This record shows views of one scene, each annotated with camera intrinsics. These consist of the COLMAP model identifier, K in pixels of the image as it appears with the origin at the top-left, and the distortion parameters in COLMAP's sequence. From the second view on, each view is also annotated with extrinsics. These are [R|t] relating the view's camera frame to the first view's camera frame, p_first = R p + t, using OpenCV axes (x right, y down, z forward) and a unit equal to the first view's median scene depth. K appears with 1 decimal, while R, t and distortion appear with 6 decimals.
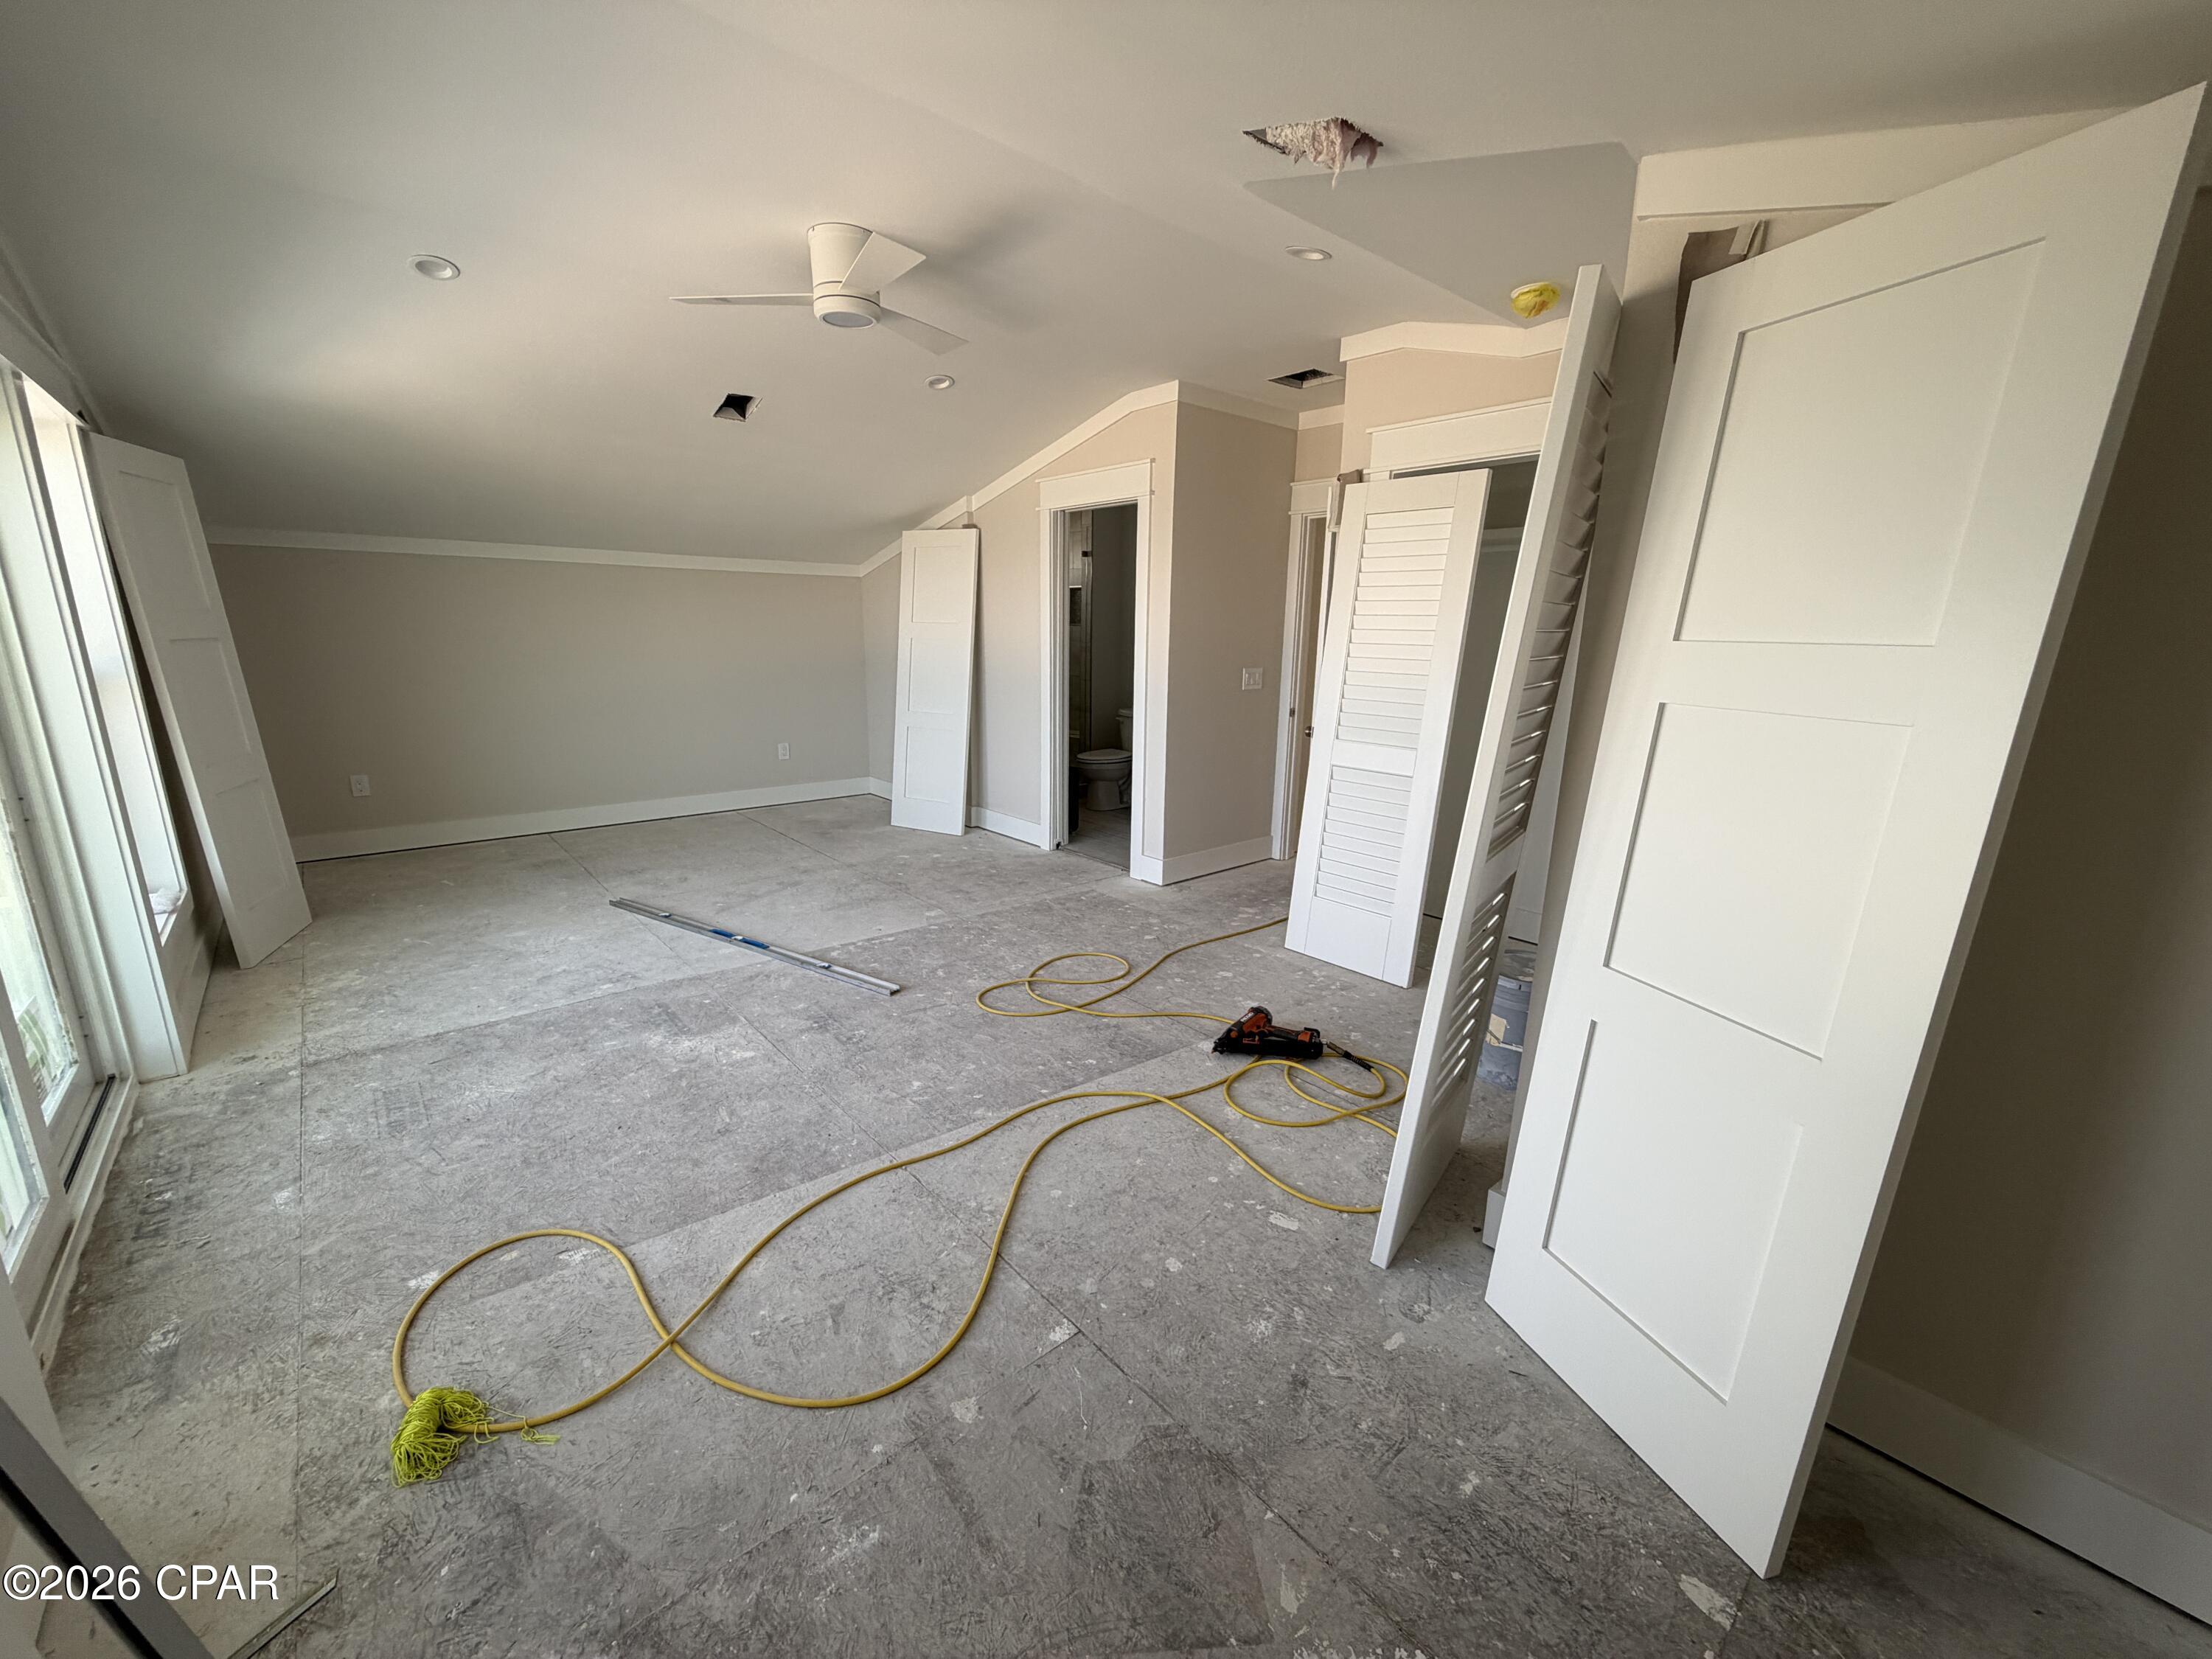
lens RADIAL K [[881.7, 0, 1106.2], [0, 881.7, 829.5], [0, 0, 1]] dist [0.000541, 0.000432]
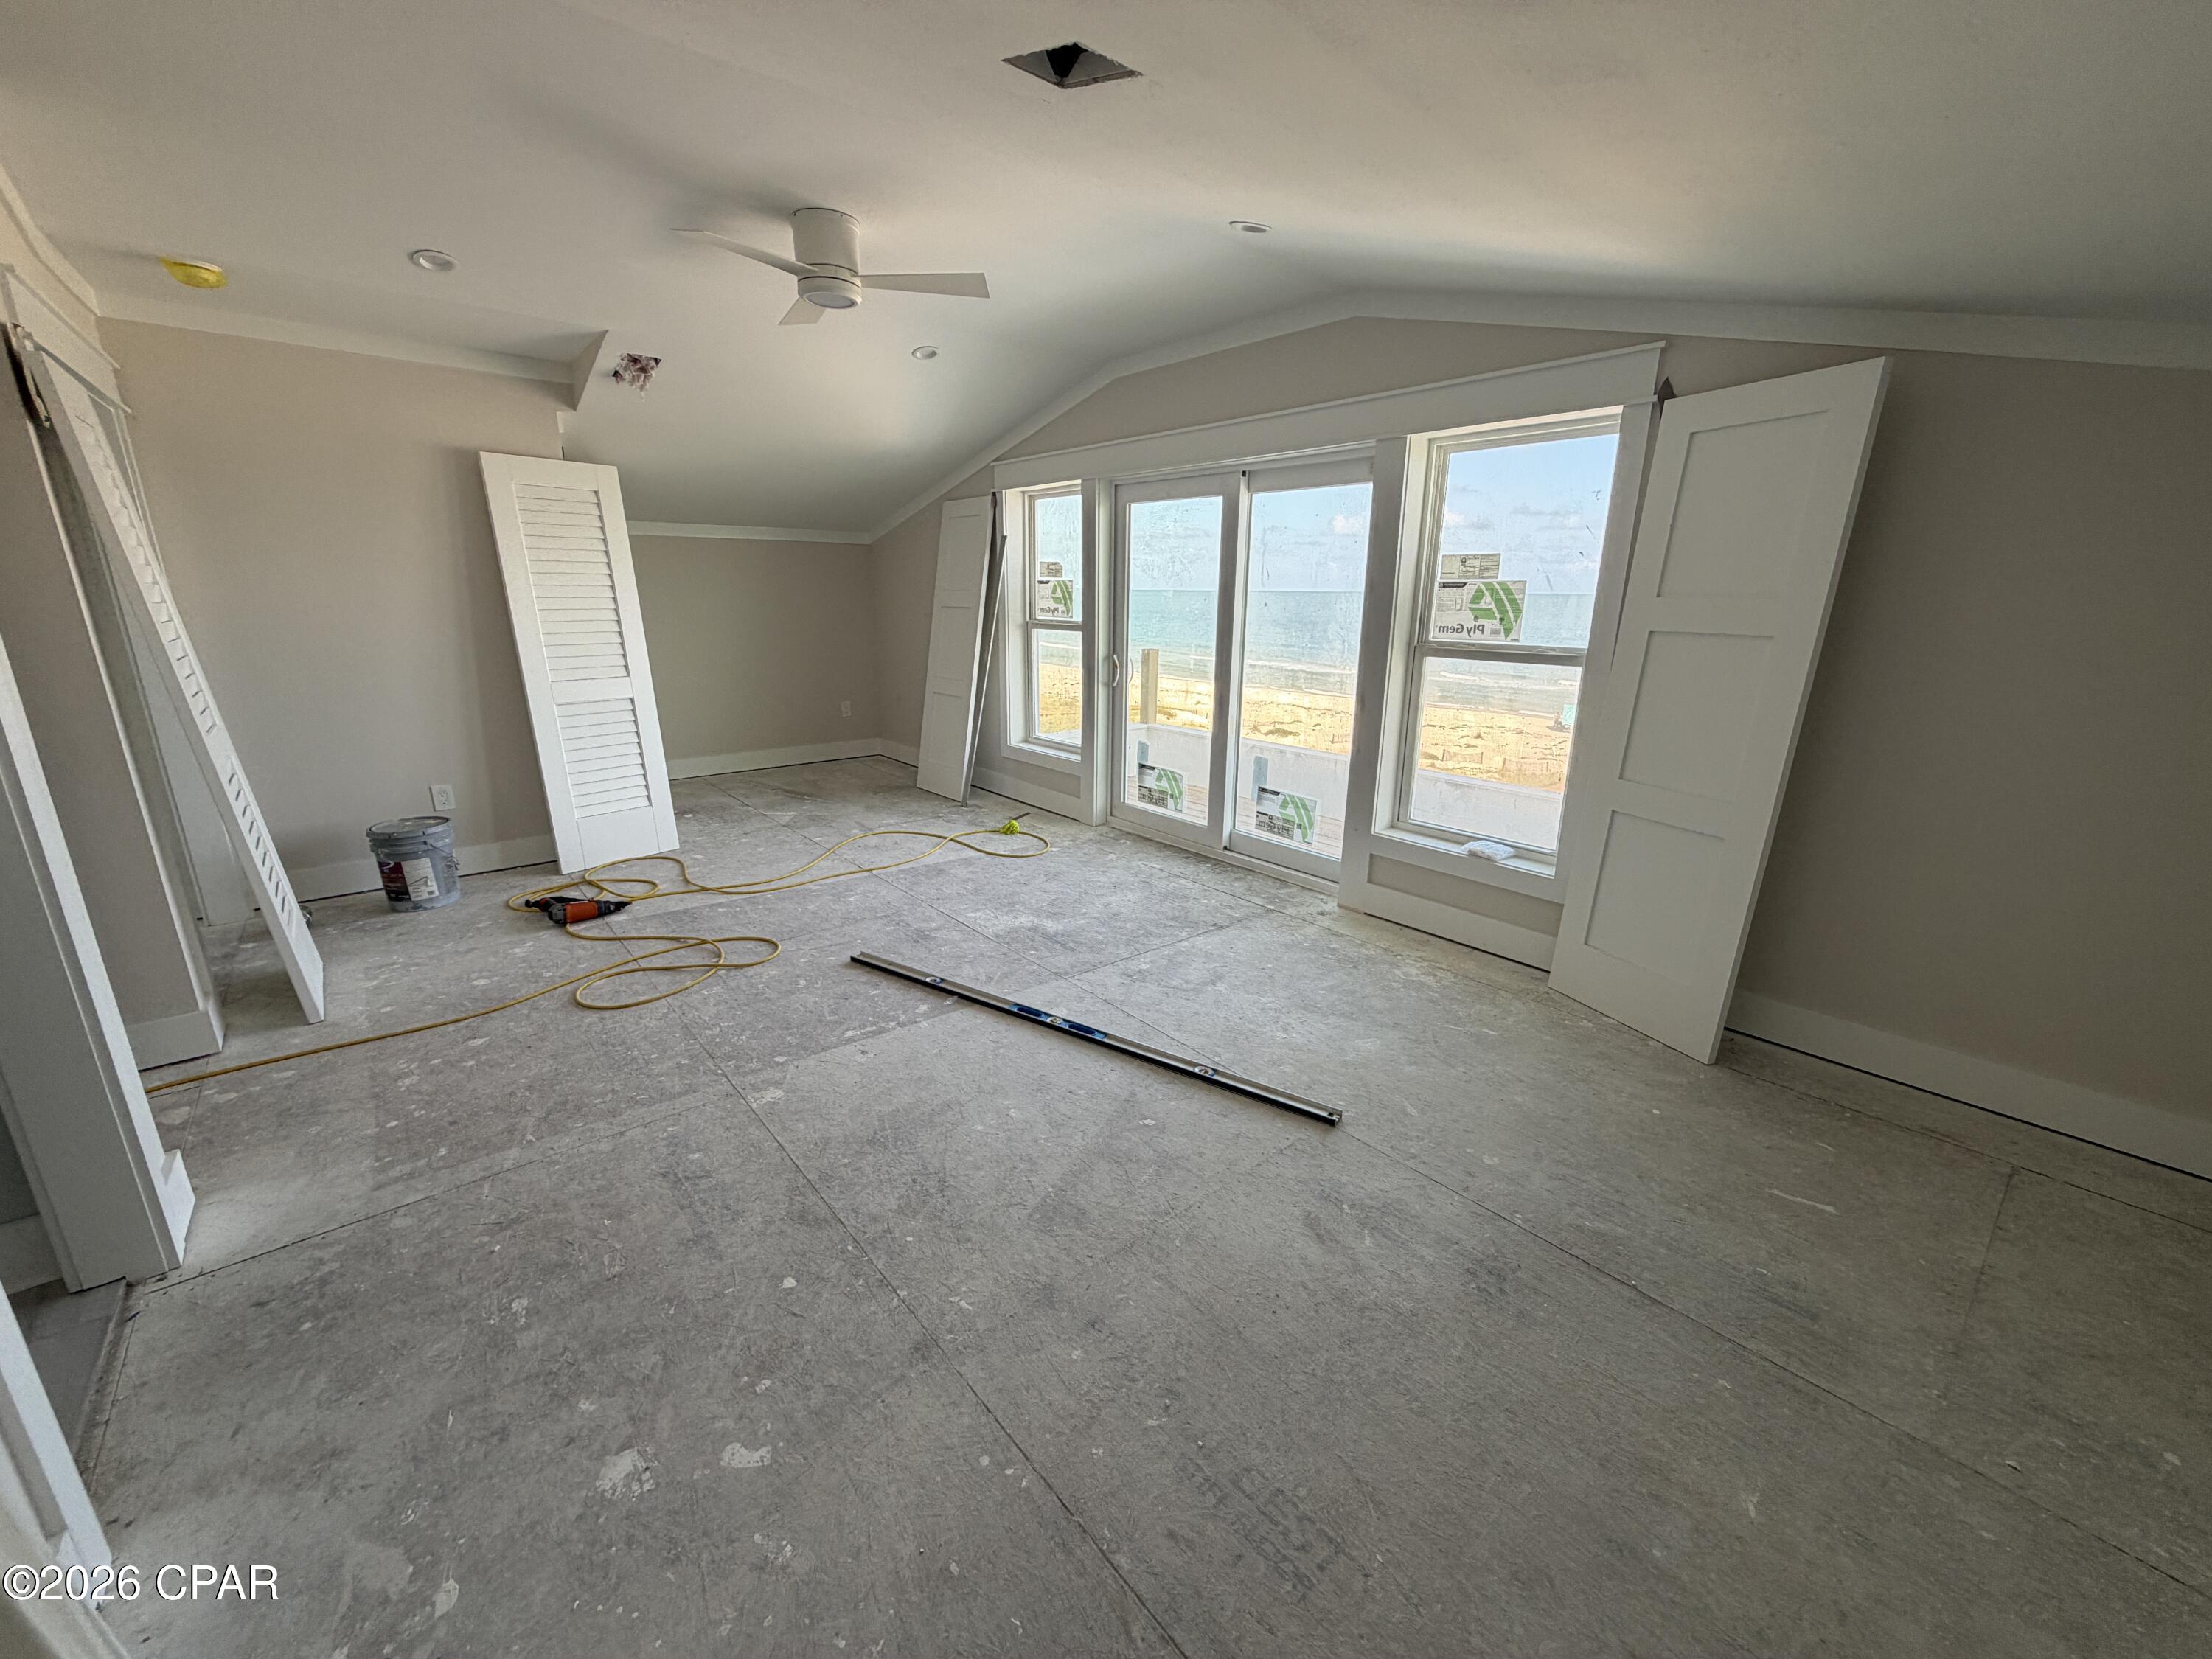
lens RADIAL K [[881.7, 0, 1110.1], [0, 881.7, 834.8], [0, 0, 1]] dist [0.000541, 0.000432]
pose [[-0.999522, -0.027594, 0.013909, -0.478568], [-0.017459, 0.875662, 0.482609, -0.383809], [-0.025497, 0.482136, -0.875725, 1.601434]]
